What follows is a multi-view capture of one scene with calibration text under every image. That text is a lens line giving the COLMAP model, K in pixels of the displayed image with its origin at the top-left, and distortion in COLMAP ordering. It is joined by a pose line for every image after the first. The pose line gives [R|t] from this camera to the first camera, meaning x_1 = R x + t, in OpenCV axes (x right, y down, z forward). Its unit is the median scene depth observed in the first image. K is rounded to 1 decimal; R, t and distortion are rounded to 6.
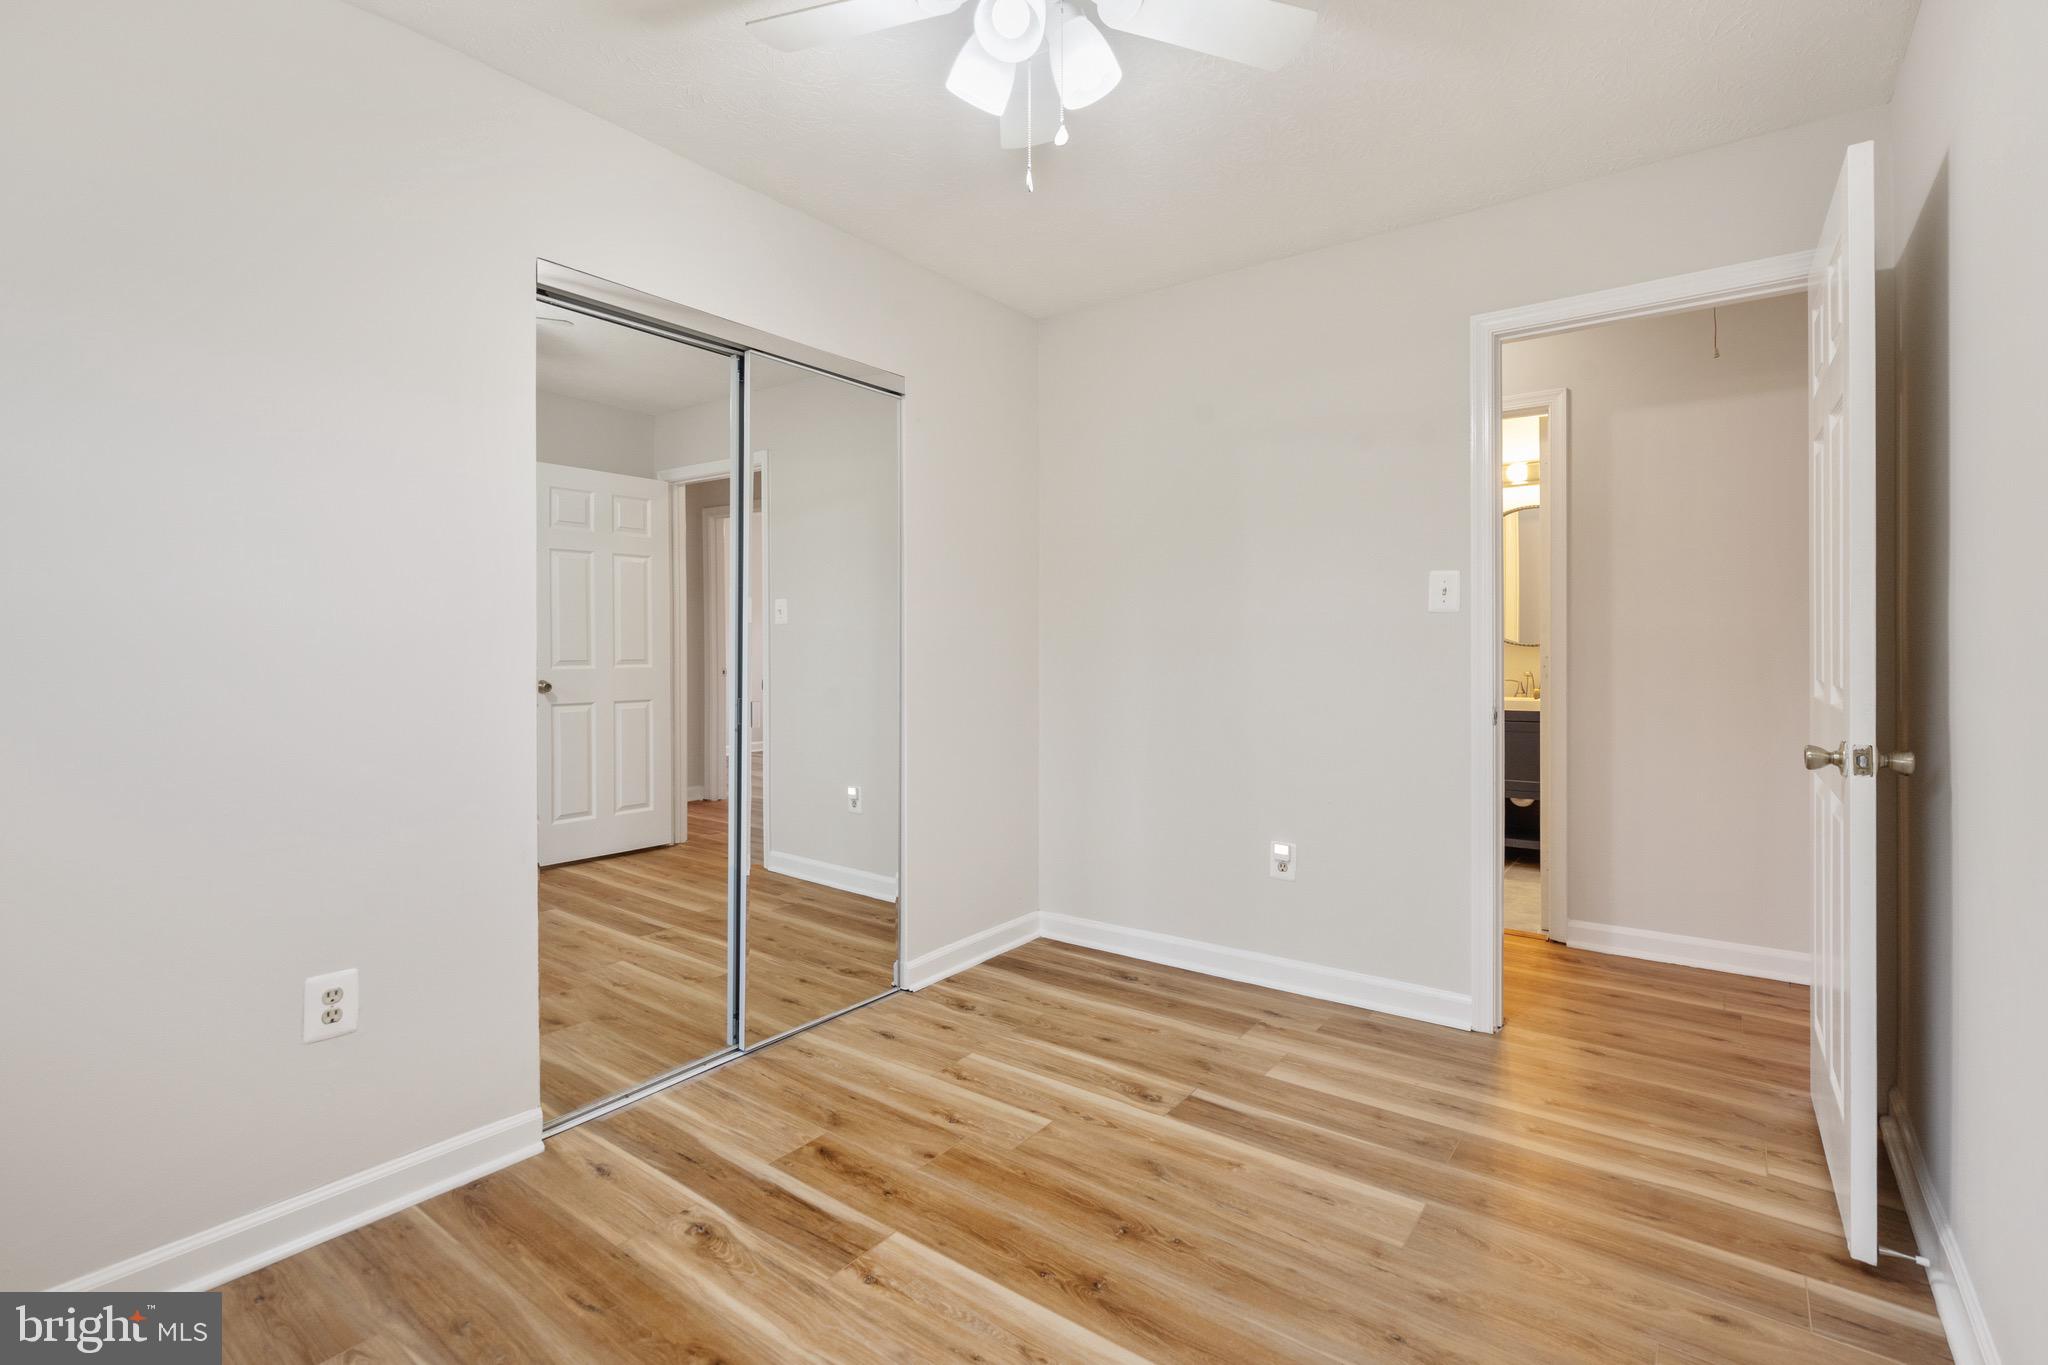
lens RADIAL K [[940.0, 0, 1027.7], [0, 940.0, 667.9], [0, 0, 1]] dist [-0.001573, 0.000736]
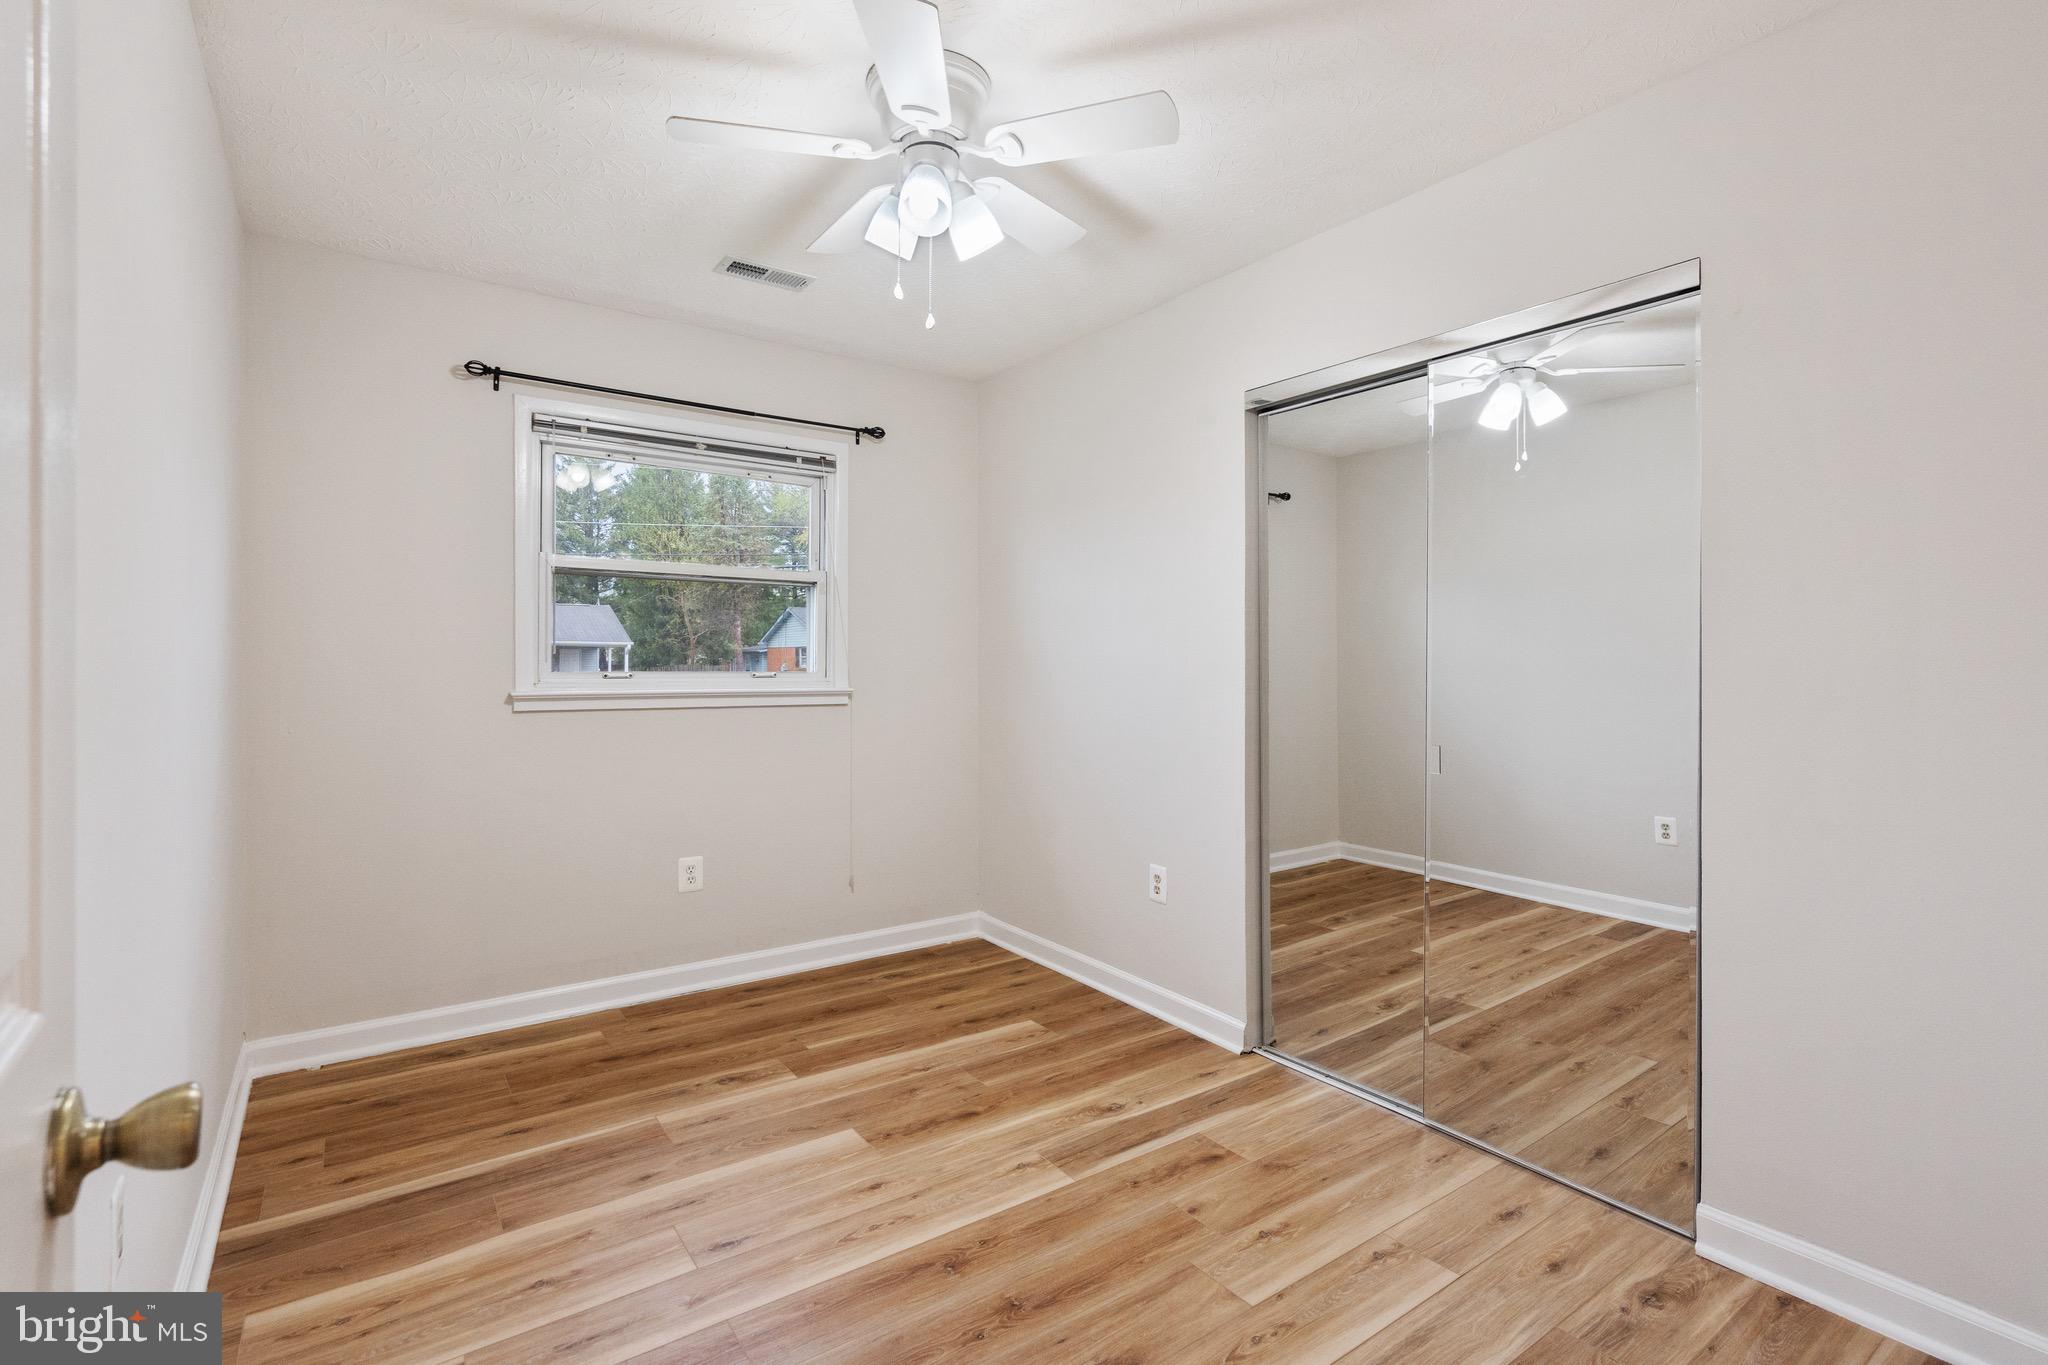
lens RADIAL K [[940.0, 0, 1027.7], [0, 940.0, 667.9], [0, 0, 1]] dist [-0.001573, 0.000736]
pose [[-0.300208, 0.004074, -0.953865, 0.890051], [-0.024360, 0.999632, 0.011937, -0.052768], [0.953563, 0.026819, -0.299998, 1.132101]]
